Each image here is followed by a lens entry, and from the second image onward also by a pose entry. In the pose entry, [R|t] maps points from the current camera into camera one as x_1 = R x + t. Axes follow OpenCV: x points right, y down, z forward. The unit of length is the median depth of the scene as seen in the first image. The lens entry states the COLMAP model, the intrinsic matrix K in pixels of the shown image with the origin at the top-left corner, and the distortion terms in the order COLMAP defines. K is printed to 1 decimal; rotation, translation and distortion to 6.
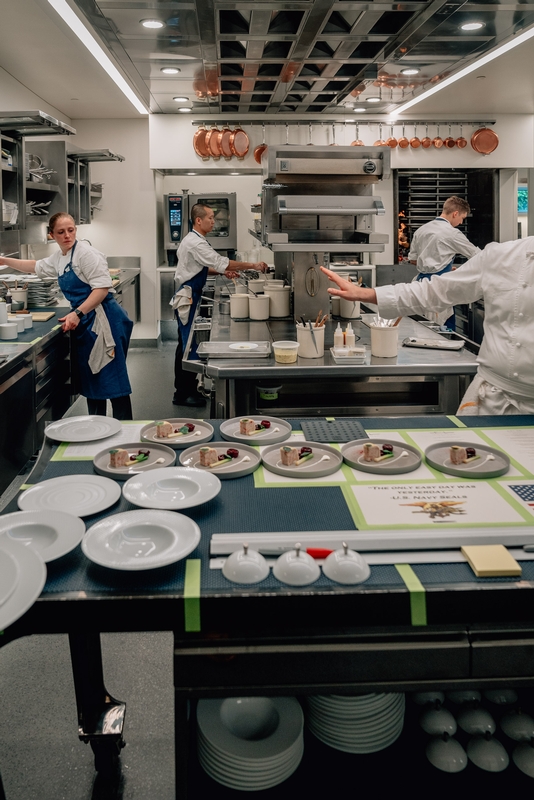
lens RADIAL K [[619.8, 0, 250.9], [0, 619.8, 254.3], [0, 0, 1]] dist [-0.007874, -0.000891]
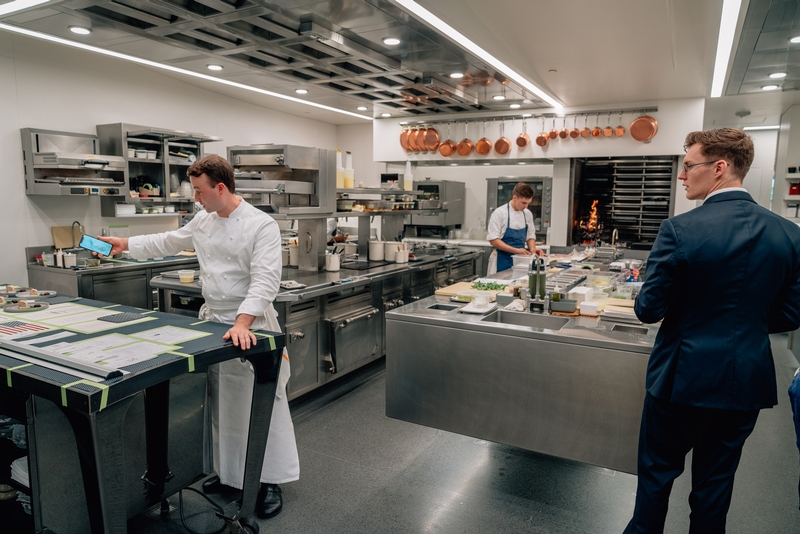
lens RADIAL K [[545.3, 0, 396.0], [0, 545.3, 266.5], [0, 0, 1]] dist [-0.013142, 0.006634]
pose [[0.860497, 0.080092, -0.503120, 0.646302], [-0.053002, 0.996280, 0.067948, 0.002995], [0.506690, -0.031803, 0.861541, 0.030169]]
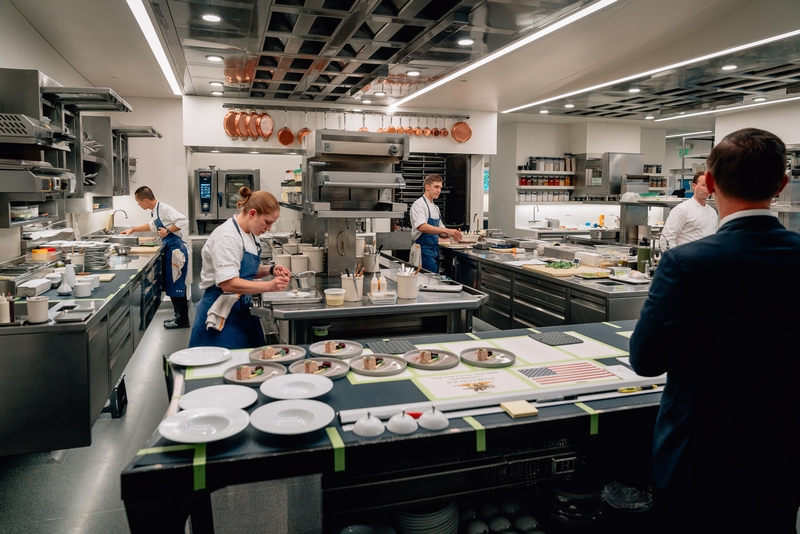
lens RADIAL K [[545.3, 0, 396.0], [0, 545.3, 266.5], [0, 0, 1]] dist [-0.013142, 0.006634]
pose [[0.962810, -0.024504, 0.269067, -0.073906], [0.005180, 0.997370, 0.072293, 0.010172], [-0.270131, -0.068211, 0.960404, -0.056538]]
